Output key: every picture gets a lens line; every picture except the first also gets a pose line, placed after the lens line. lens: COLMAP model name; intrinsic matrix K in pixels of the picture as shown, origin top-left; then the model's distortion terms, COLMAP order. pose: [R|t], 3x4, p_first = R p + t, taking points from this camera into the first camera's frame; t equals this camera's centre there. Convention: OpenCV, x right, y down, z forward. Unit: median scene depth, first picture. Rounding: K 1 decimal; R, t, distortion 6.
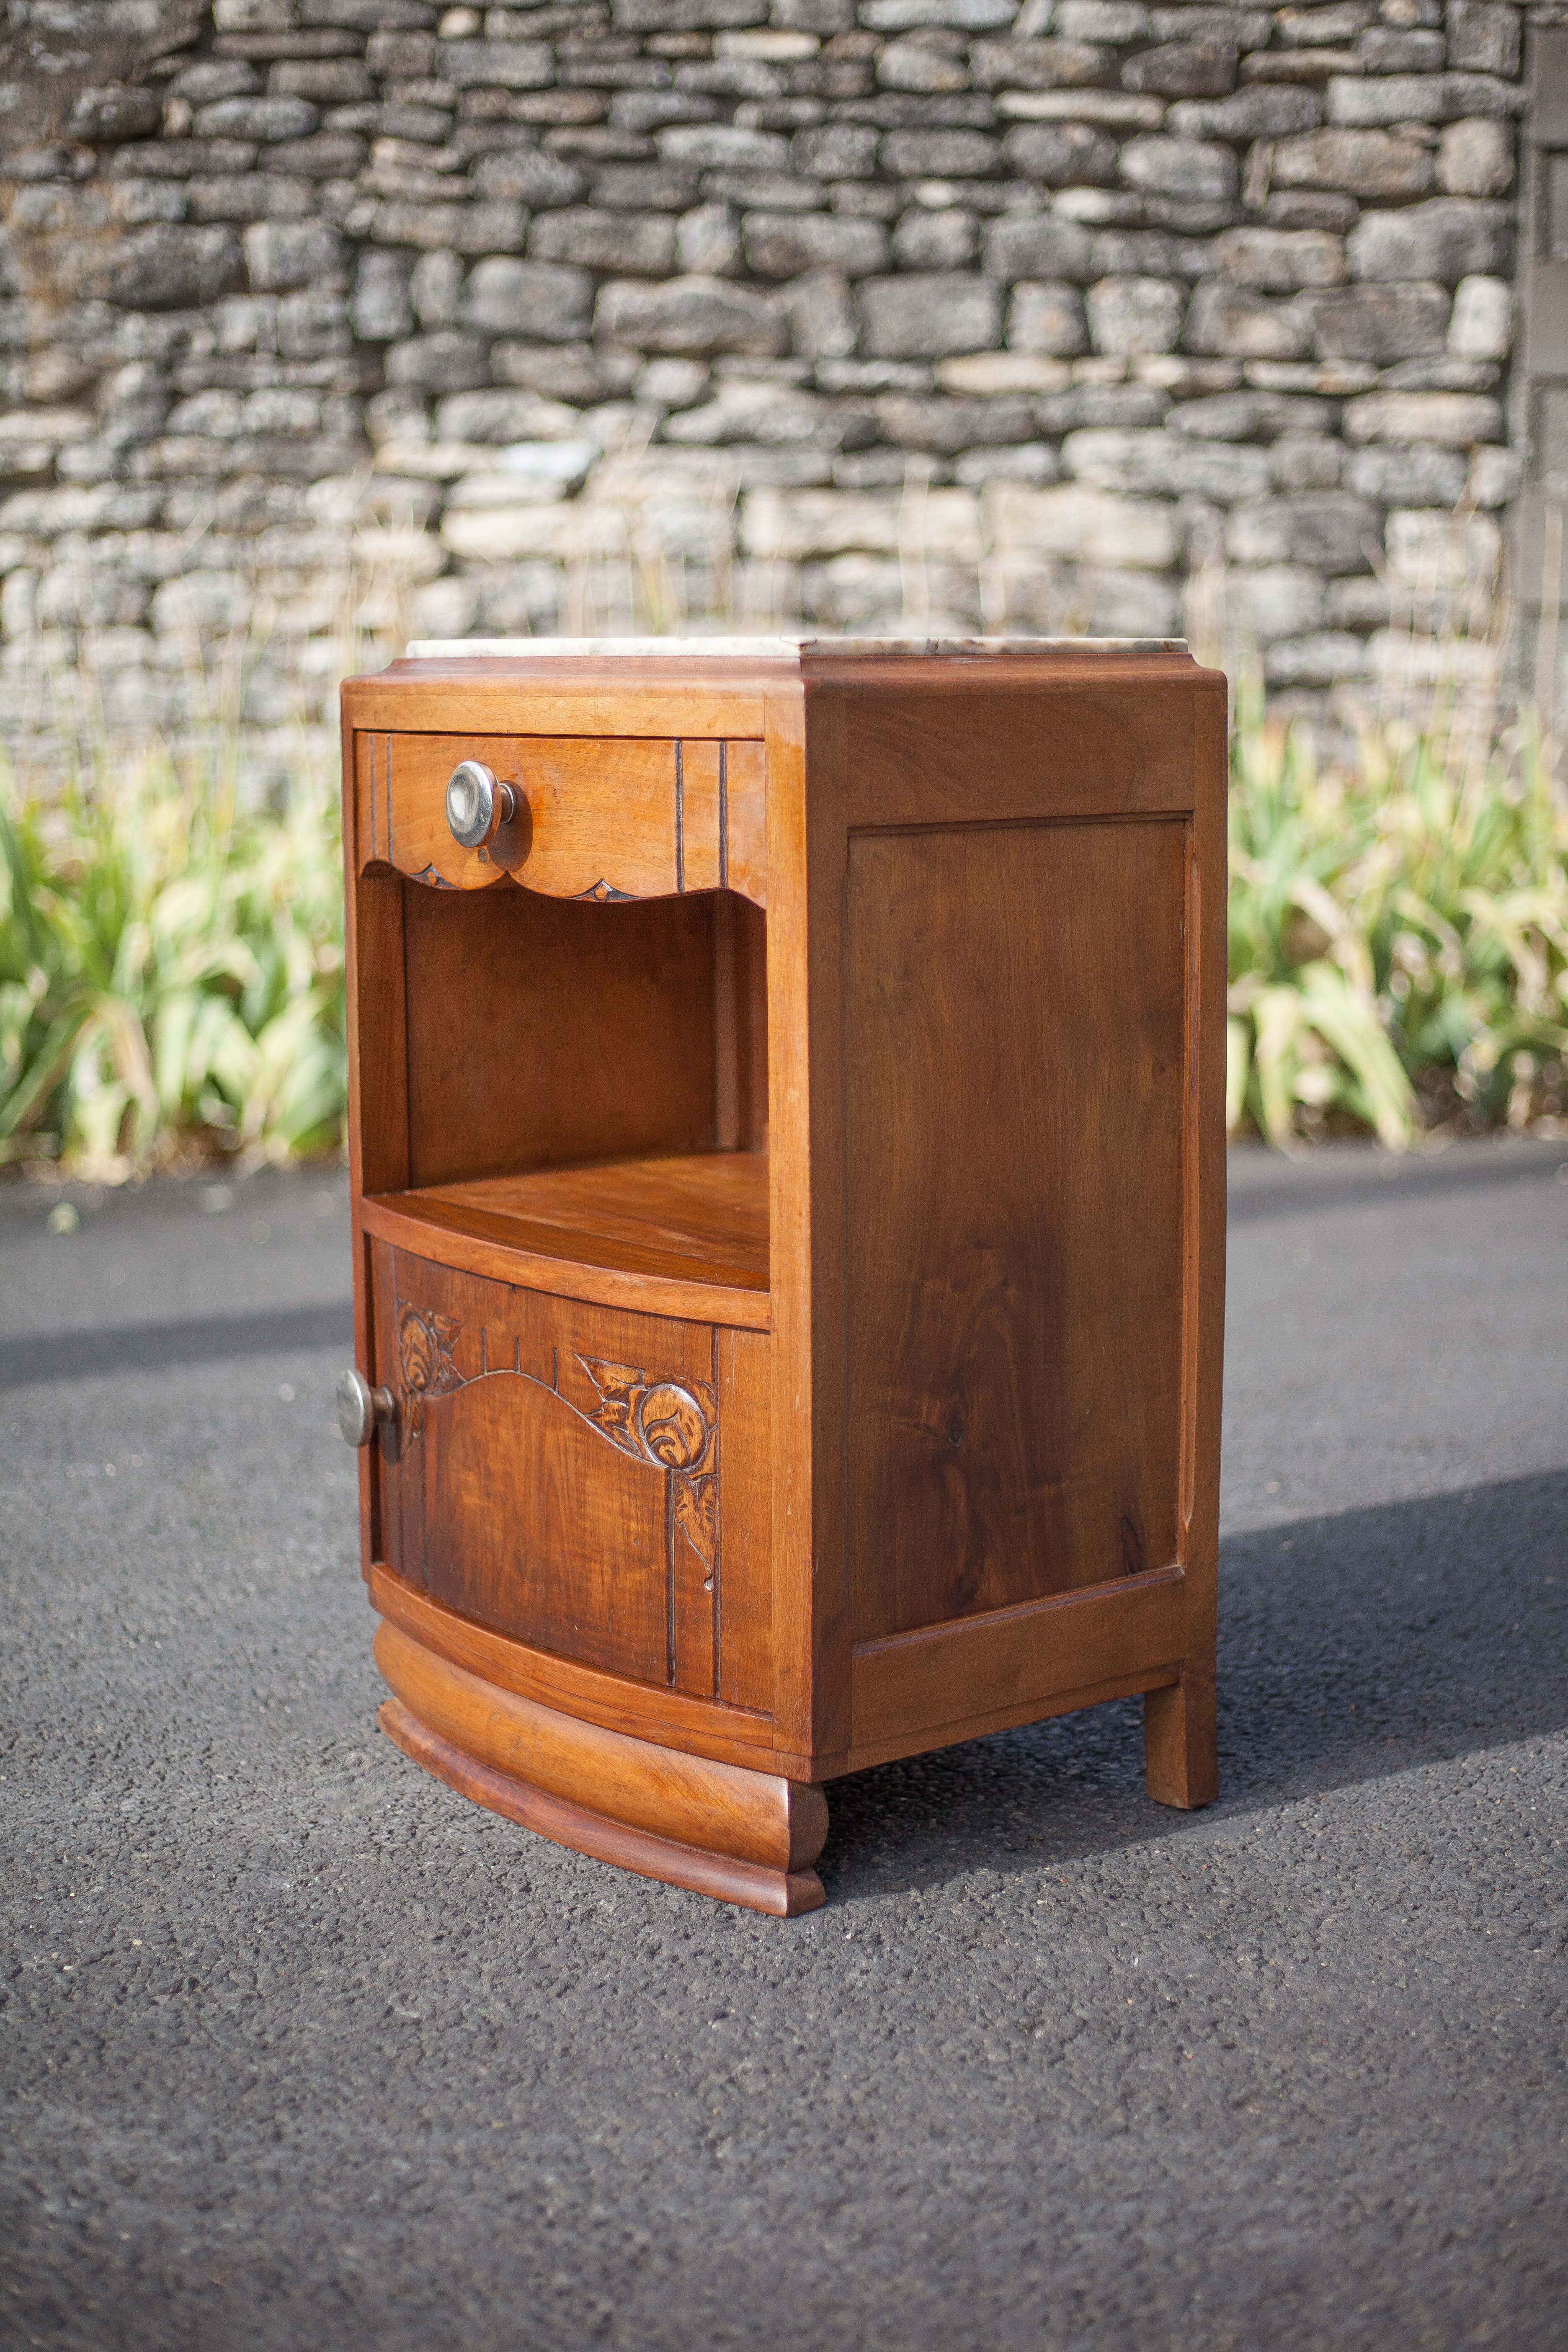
lens RADIAL K [[3454.8, 0, 784.0], [0, 3454.8, 1176.0], [0, 0, 1]] dist [-0.094005, 0.044345]
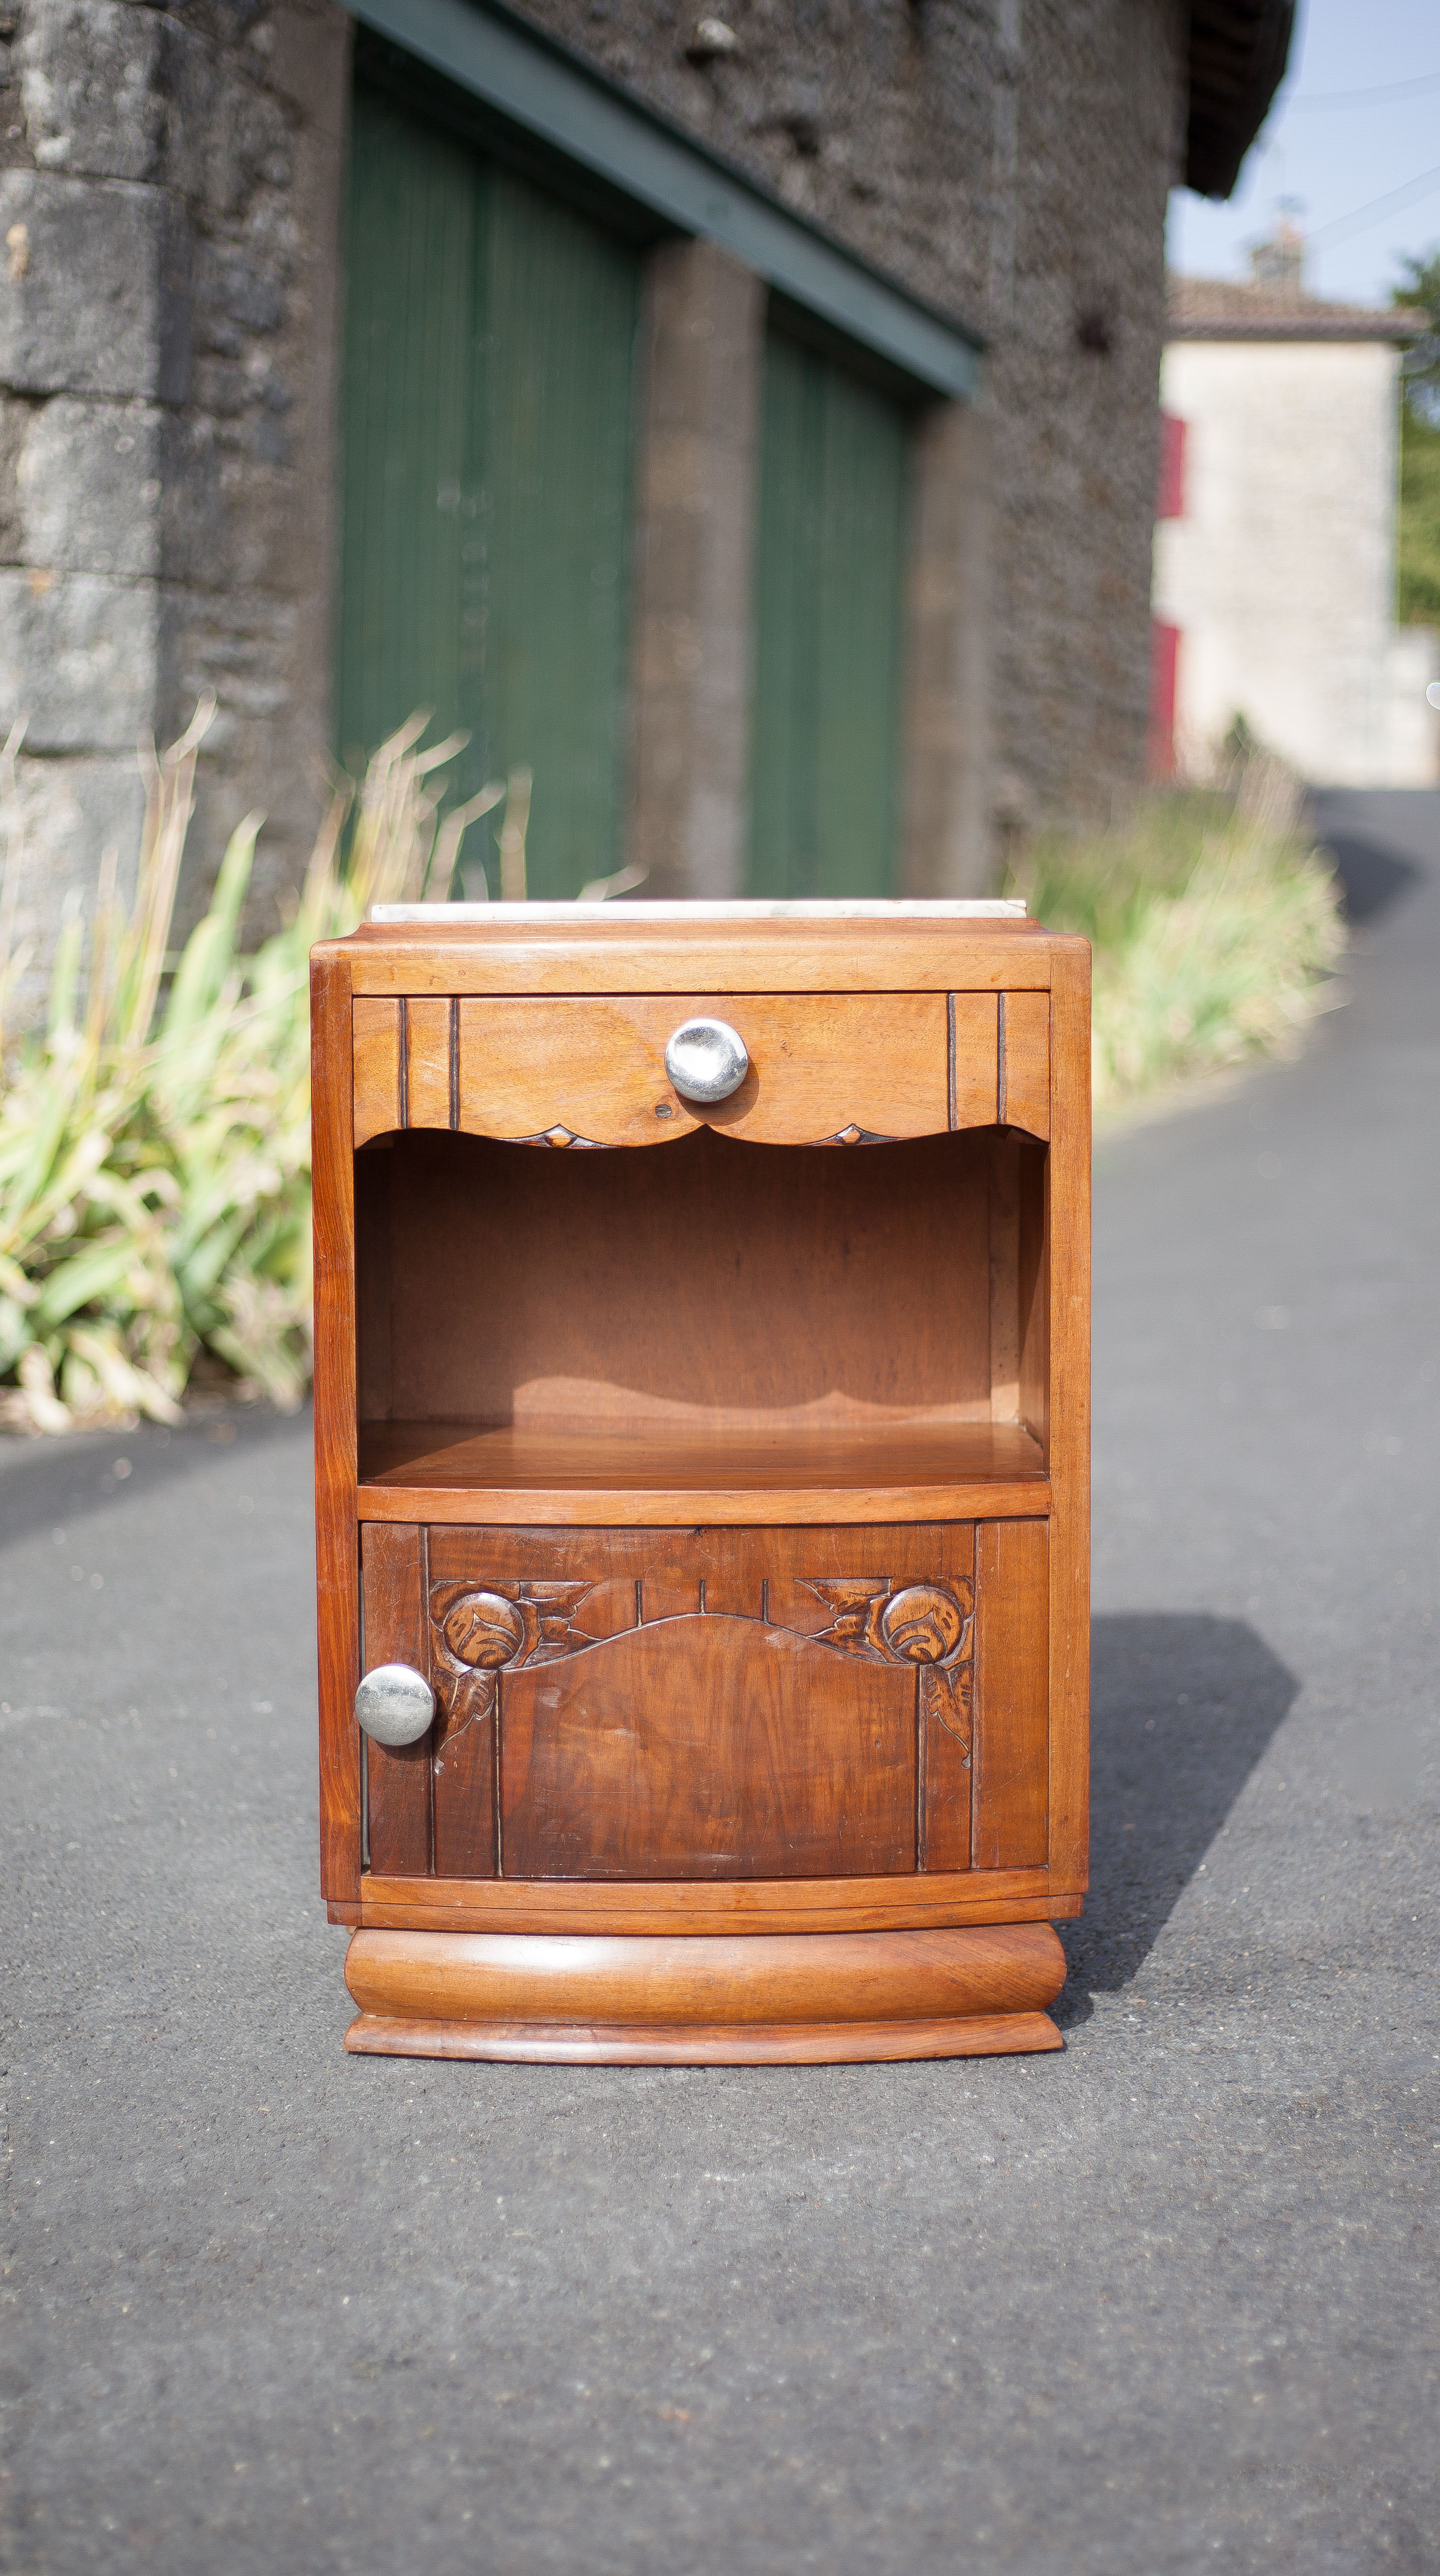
lens RADIAL K [[4208.9, 0, 638.9], [0, 4208.9, 1283.8], [0, 0, 1]] dist [-0.028330, -0.025521]
pose [[0.605575, -0.072051, 0.792520, -0.425166], [0.125827, 0.992034, -0.005957, -0.013925], [-0.785777, 0.103328, 0.609817, 0.096665]]
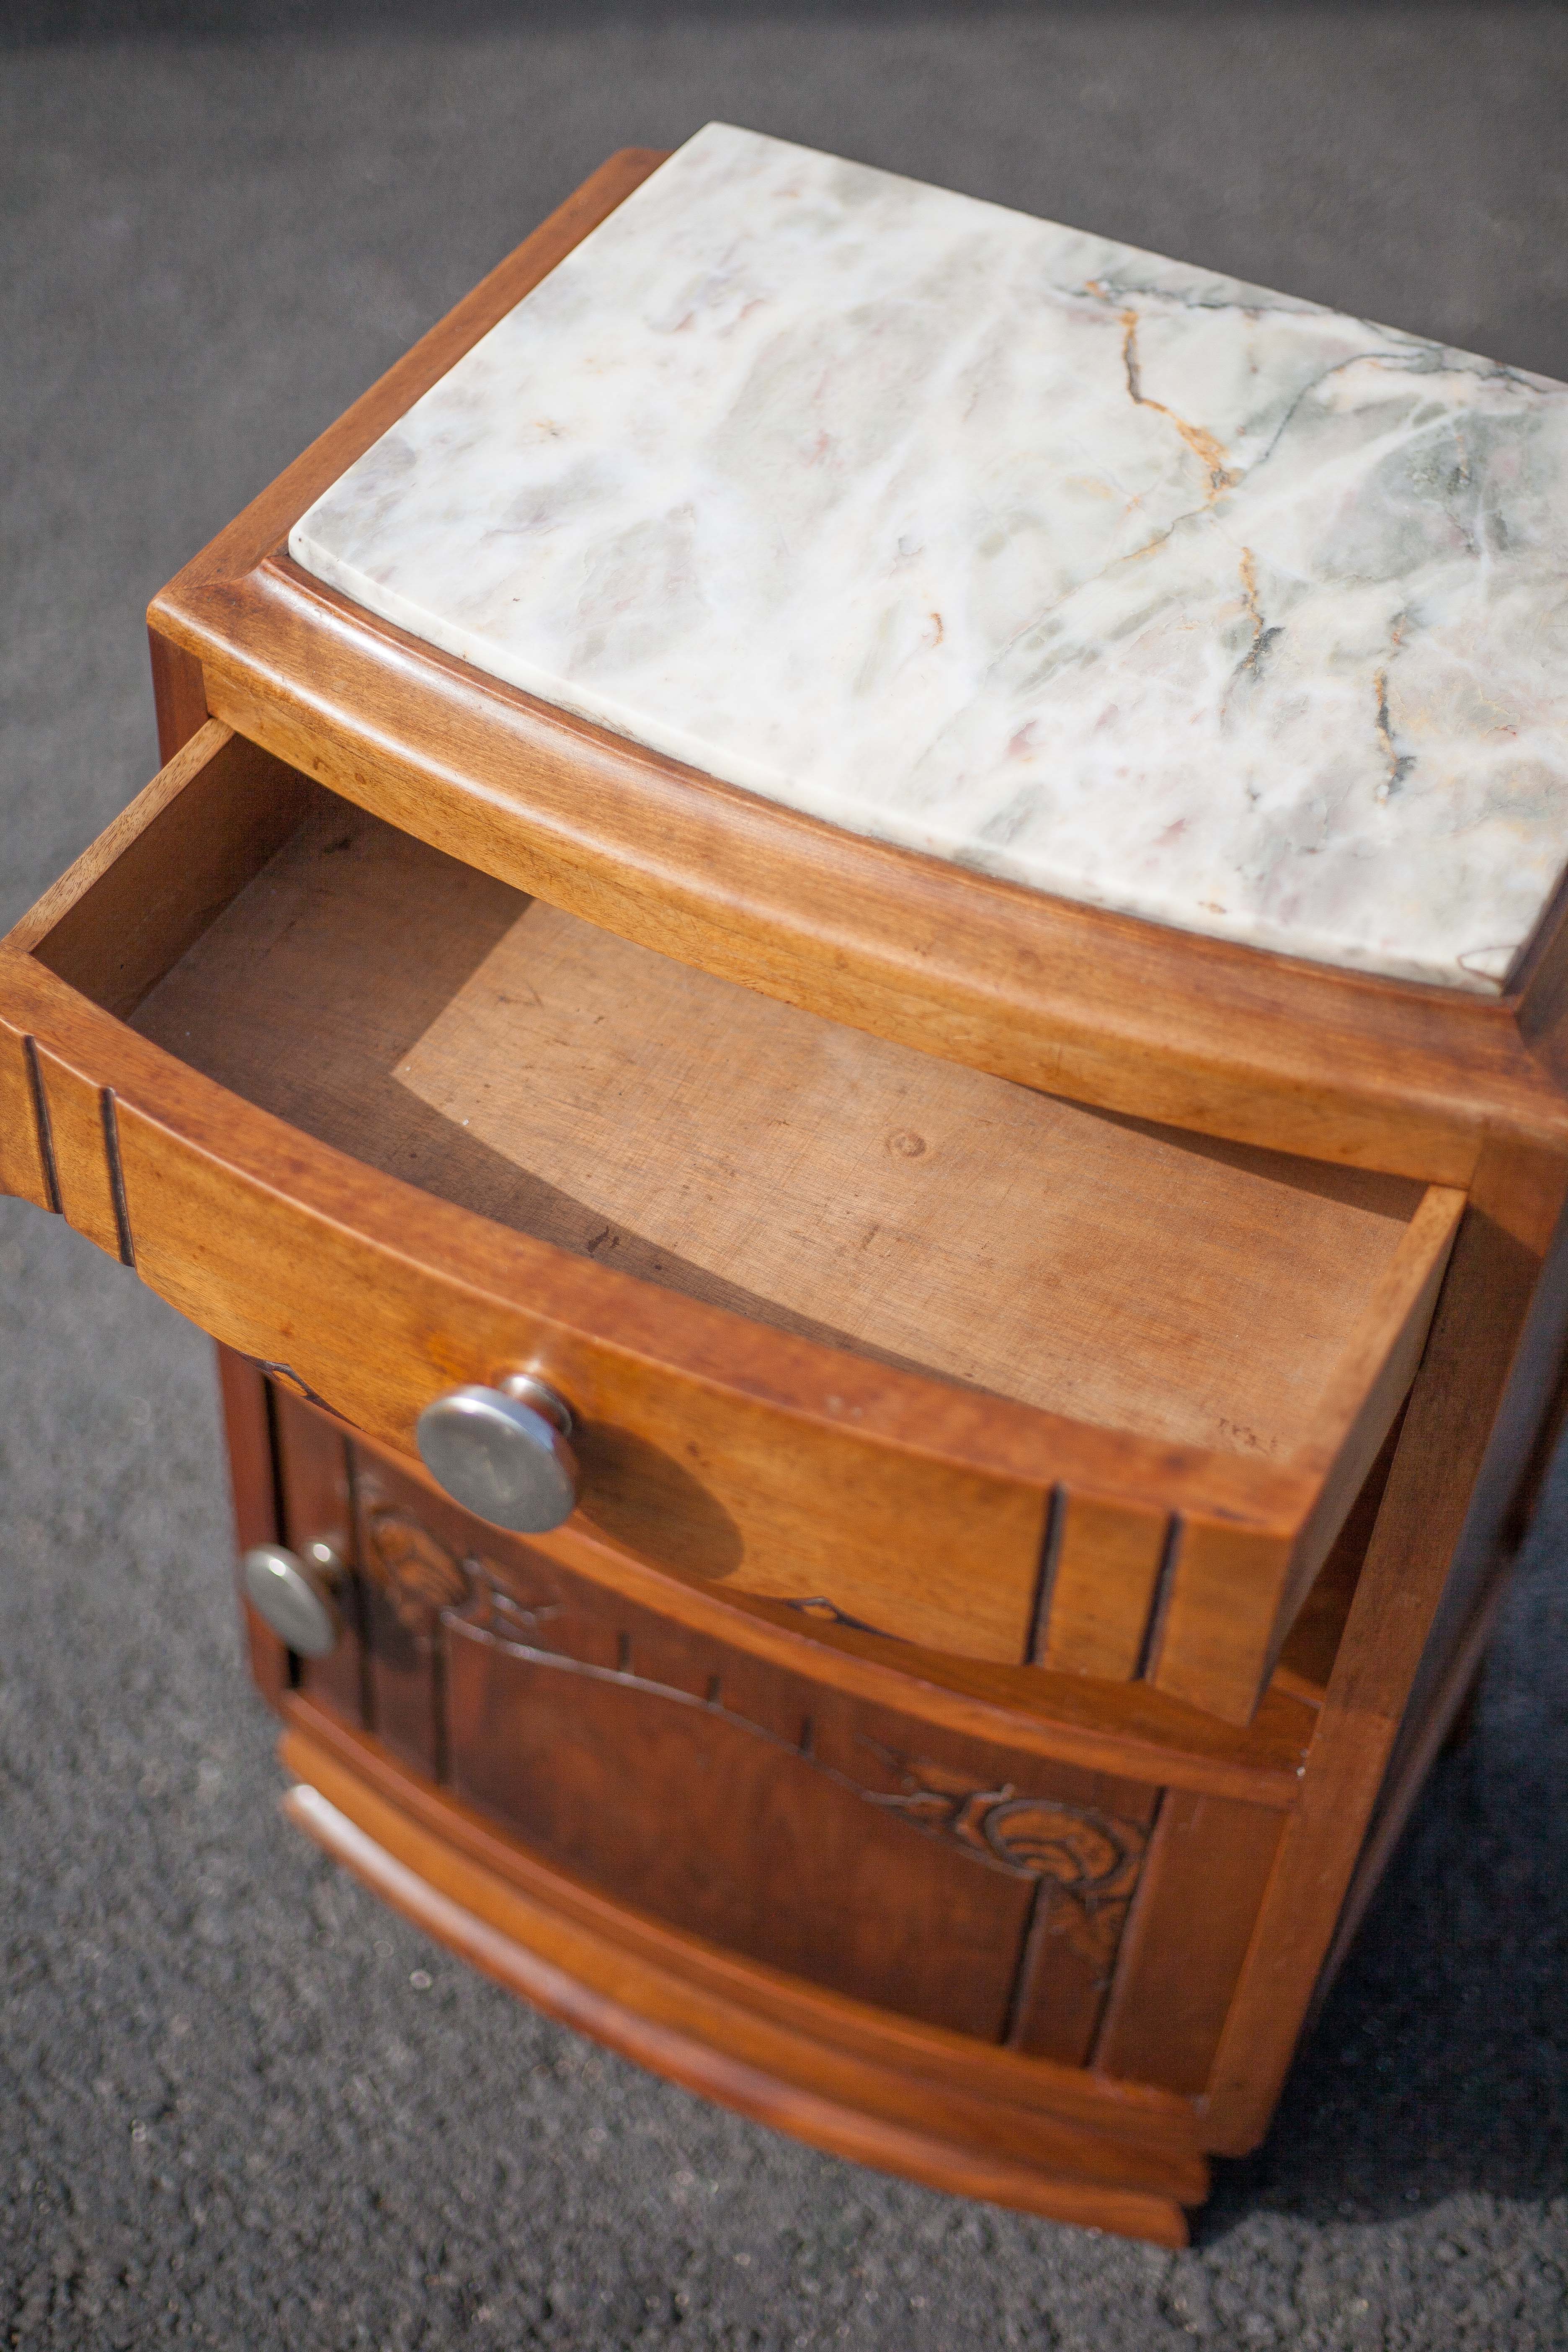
lens RADIAL K [[3539.9, 0, 784.0], [0, 3539.9, 1176.0], [0, 0, 1]] dist [-0.129670, -0.008616]
pose [[0.901942, -0.274143, 0.333686, -0.100726], [0.007021, 0.781883, 0.623386, -0.166988], [-0.431800, -0.559915, 0.707138, 0.235766]]
